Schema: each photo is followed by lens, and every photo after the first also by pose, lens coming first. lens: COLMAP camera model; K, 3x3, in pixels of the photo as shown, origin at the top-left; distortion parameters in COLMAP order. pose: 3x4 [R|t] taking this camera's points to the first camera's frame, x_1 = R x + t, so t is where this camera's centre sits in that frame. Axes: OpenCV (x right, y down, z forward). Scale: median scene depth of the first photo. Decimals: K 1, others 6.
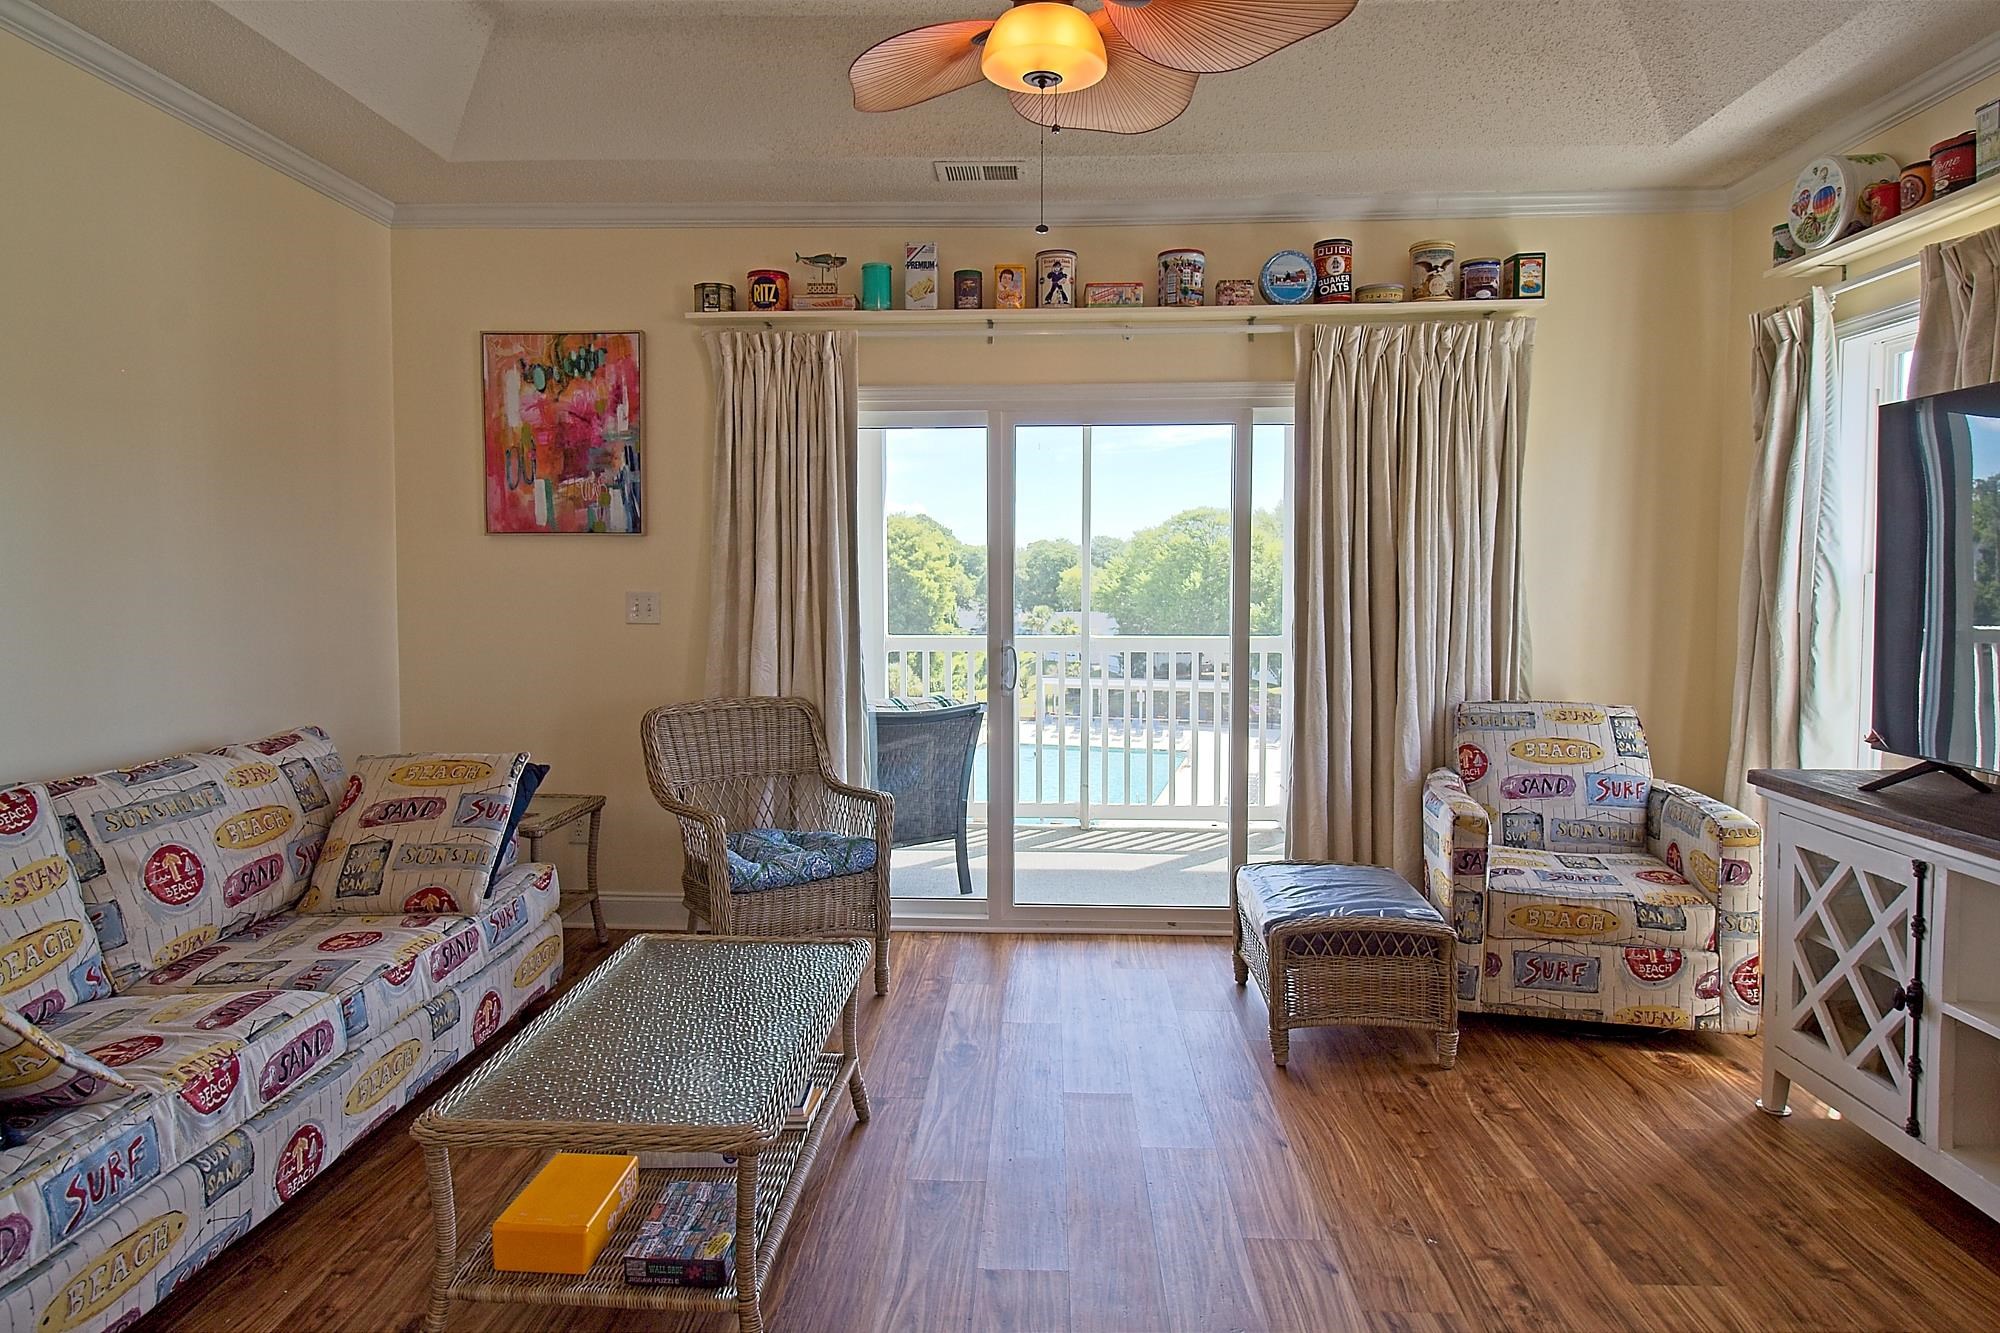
lens RADIAL K [[1169.5, 0, 997.4], [0, 1169.5, 622.5], [0, 0, 1]] dist [0.006922, -0.002595]
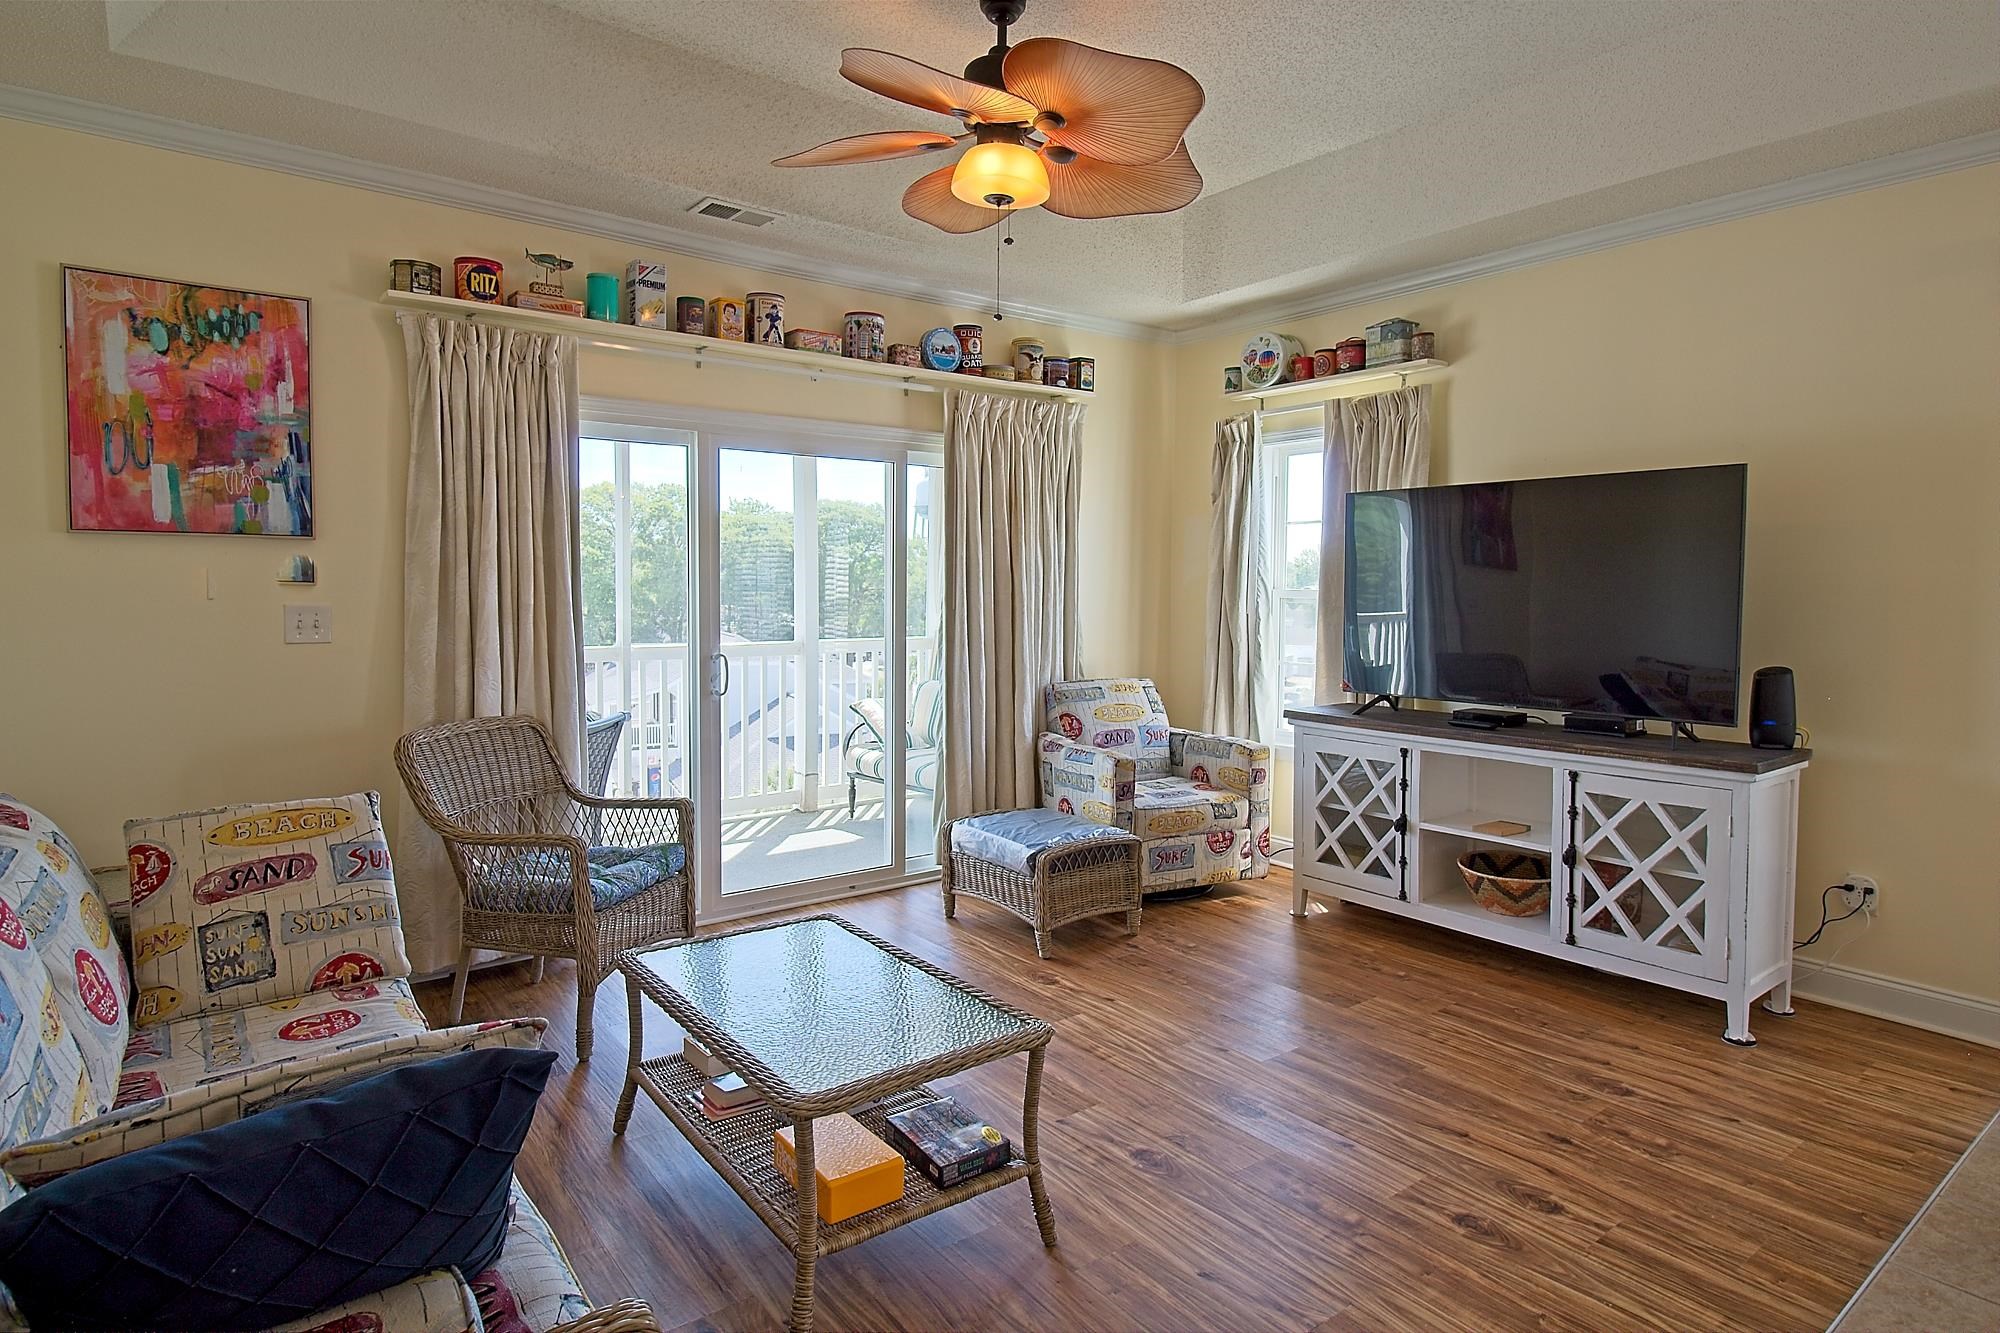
lens RADIAL K [[1096.7, 0, 1014.8], [0, 1096.7, 645.8], [0, 0, 1]] dist [0.010022, -0.014623]
pose [[0.760686, -0.029914, 0.648431, -0.460180], [0.020747, 0.999548, 0.021772, -0.003351], [-0.648789, -0.003109, 0.760962, 0.059919]]
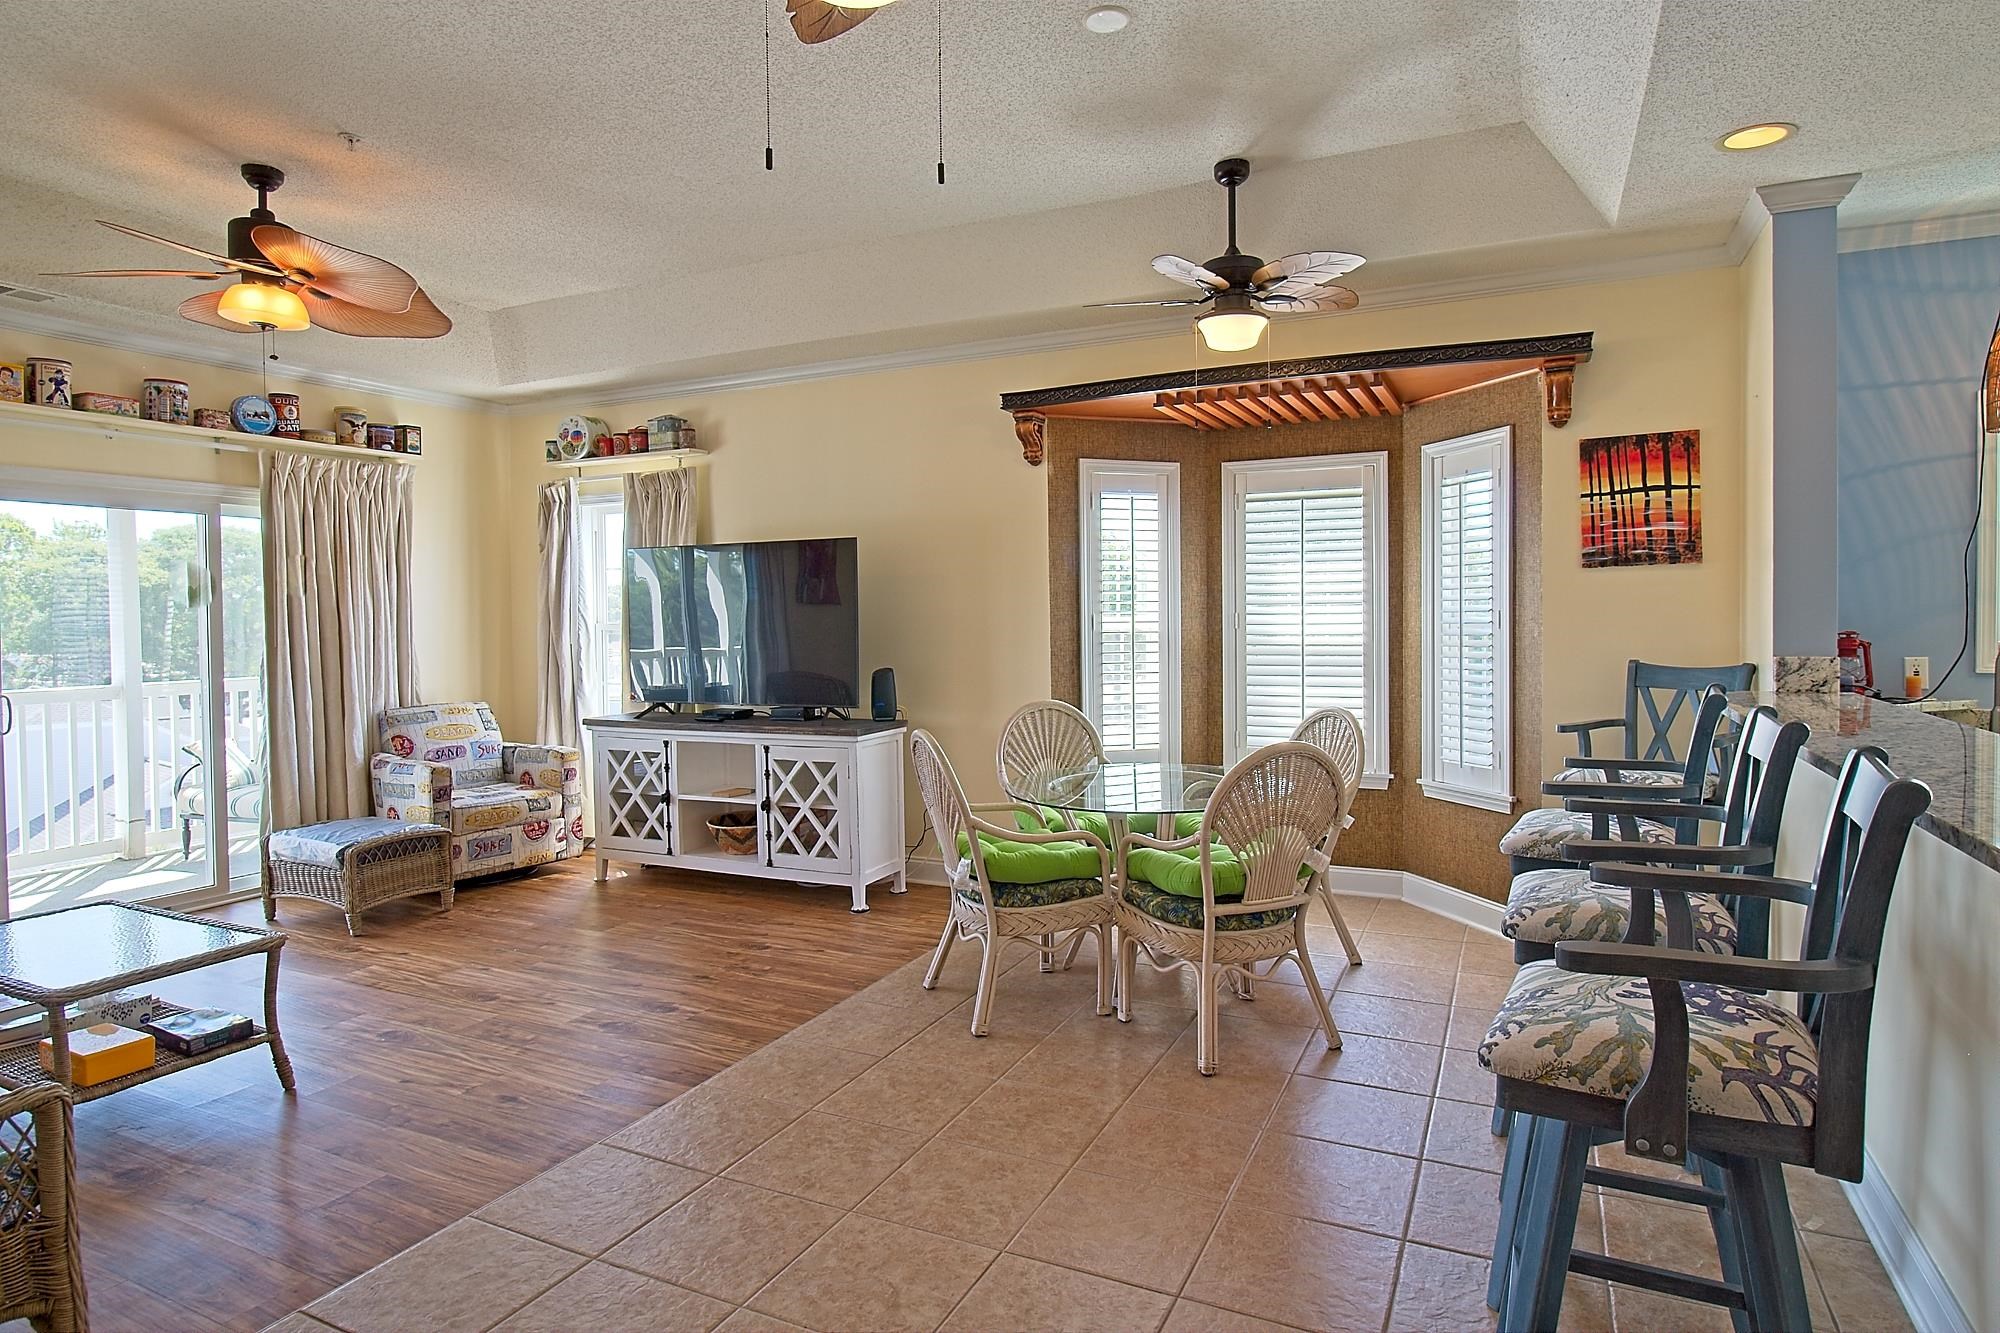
lens RADIAL K [[1096.7, 0, 1008.5], [0, 1096.7, 645.8], [0, 0, 1]] dist [0.010022, -0.014623]
pose [[0.393955, -0.025596, 0.918773, -0.606781], [0.049283, 0.998762, 0.006693, 0.015607], [-0.917807, 0.042643, 0.394729, -0.328639]]
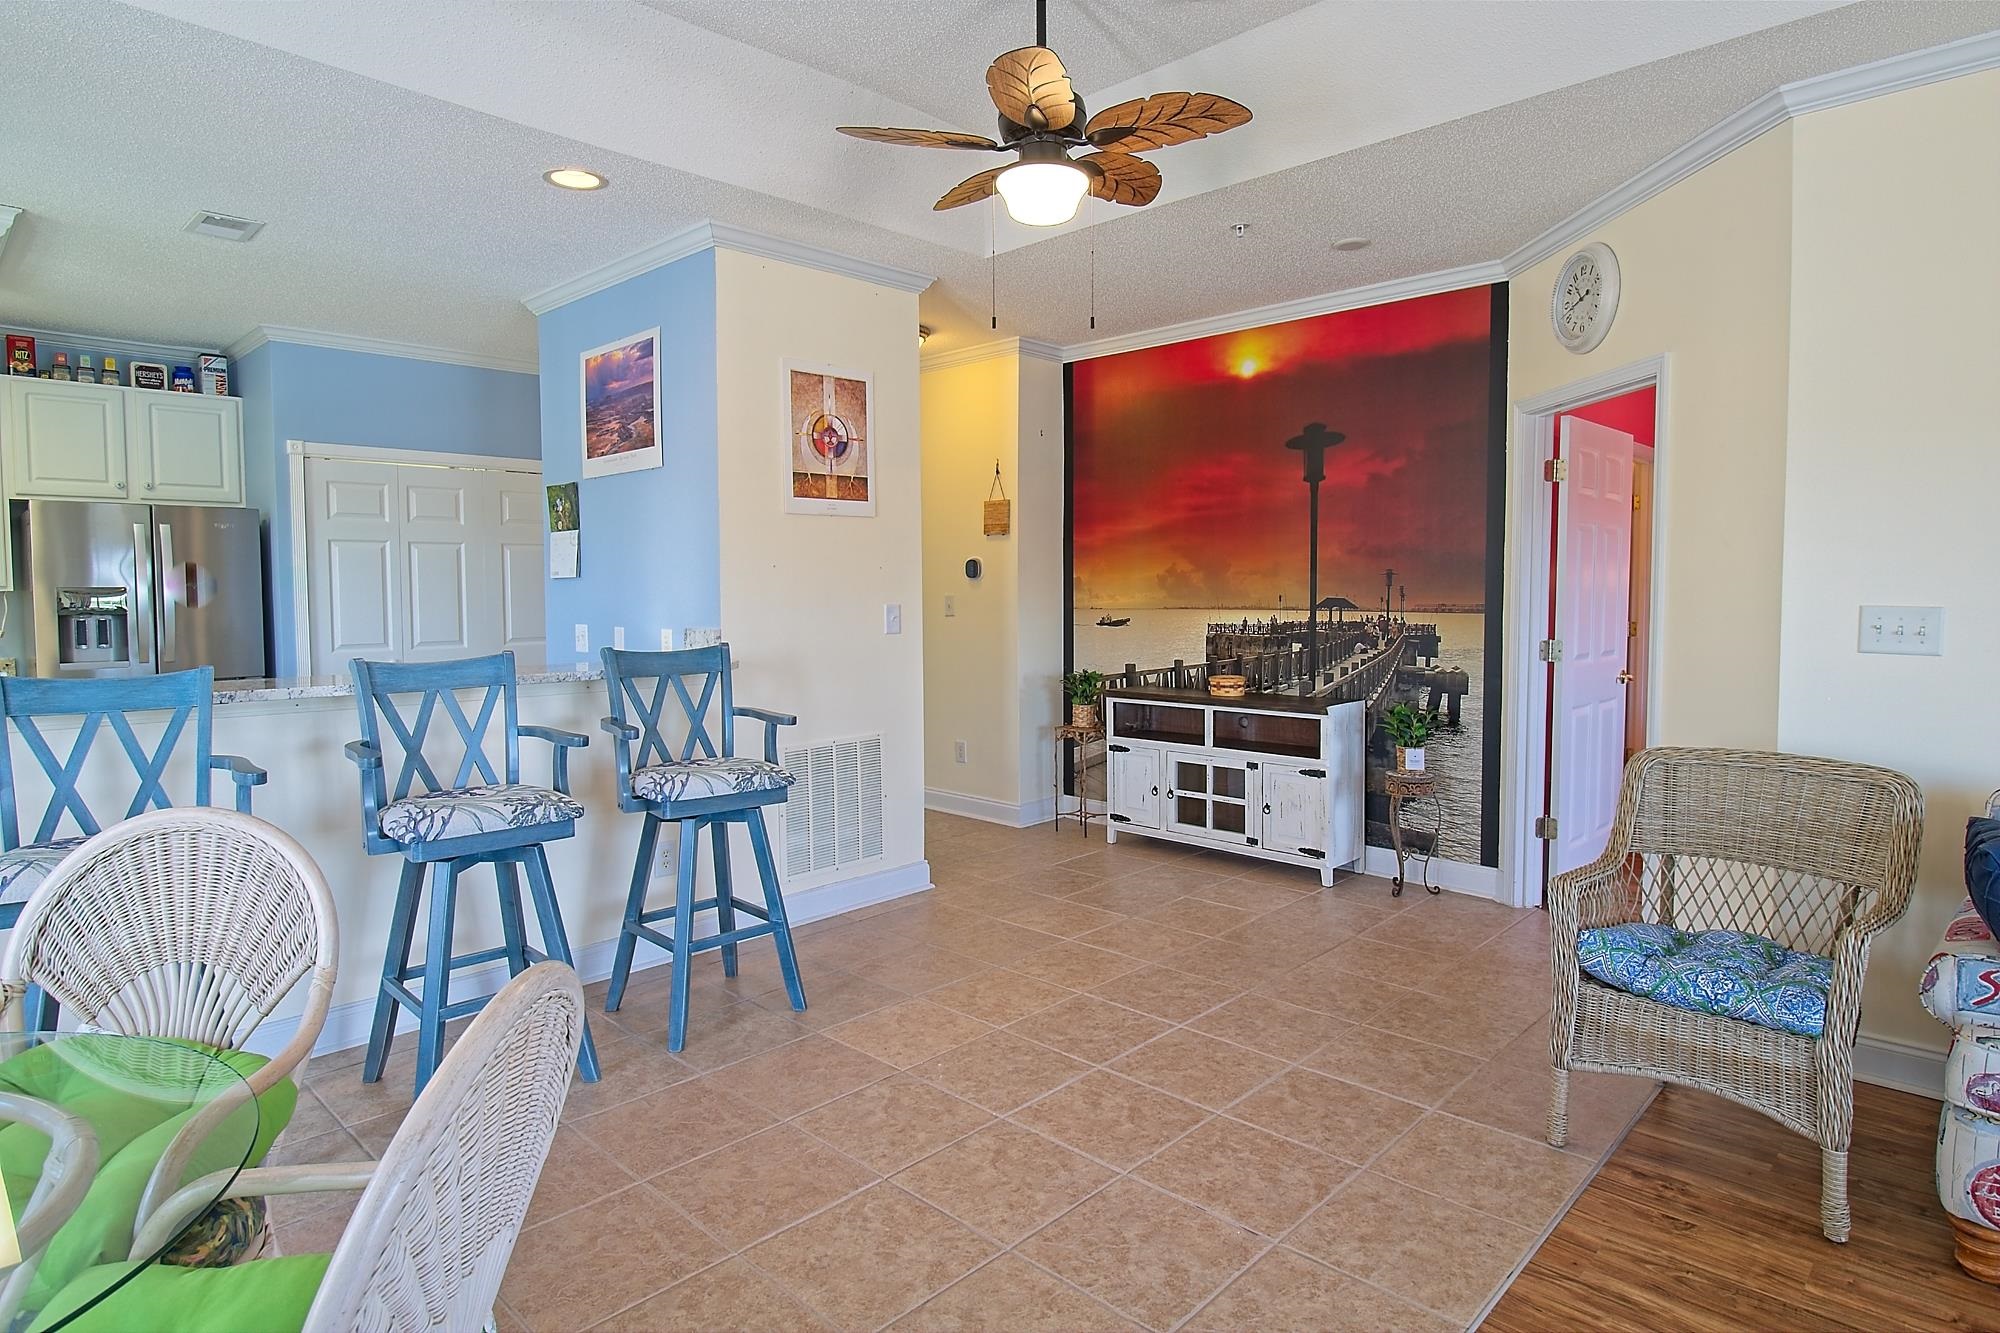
lens RADIAL K [[1096.7, 0, 1006.8], [0, 1096.7, 641.6], [0, 0, 1]] dist [0.010022, -0.014623]
pose [[-0.656196, 0.041065, -0.753473, 0.321173], [-0.026634, 0.996635, 0.077513, -0.012436], [0.754121, 0.070932, -0.652894, 0.348447]]
